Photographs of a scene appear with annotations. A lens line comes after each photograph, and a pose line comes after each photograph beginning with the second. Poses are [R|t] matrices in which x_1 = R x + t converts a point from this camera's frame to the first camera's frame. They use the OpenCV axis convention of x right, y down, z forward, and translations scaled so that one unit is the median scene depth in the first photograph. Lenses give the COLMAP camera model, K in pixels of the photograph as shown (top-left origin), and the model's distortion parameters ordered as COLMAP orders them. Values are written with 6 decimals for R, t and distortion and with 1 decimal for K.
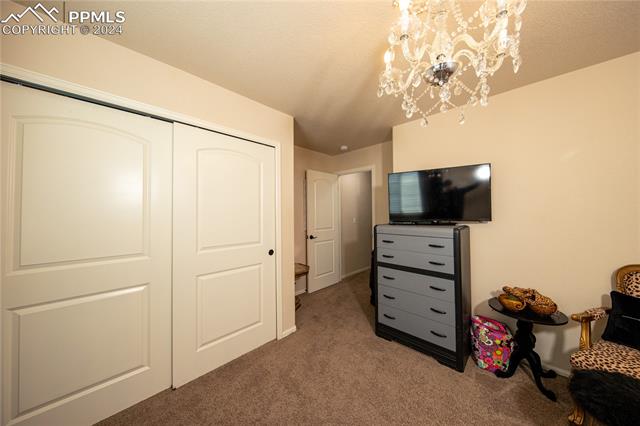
lens RADIAL K [[207.9, 0, 319.9], [0, 207.9, 211.5], [0, 0, 1]] dist [-0.001781, -0.000069]
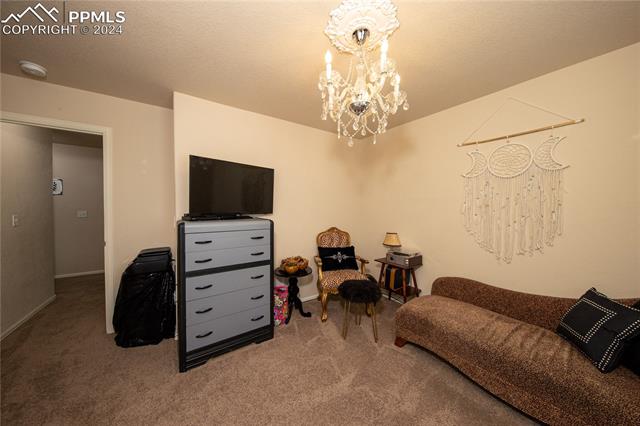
lens RADIAL K [[207.9, 0, 320.6], [0, 207.9, 212.5], [0, 0, 1]] dist [-0.001781, -0.000069]
pose [[0.180221, -0.015266, 0.983508, -0.379177], [-0.016479, 0.999692, 0.018536, 0.009332], [-0.983488, -0.019548, 0.179914, 0.426072]]
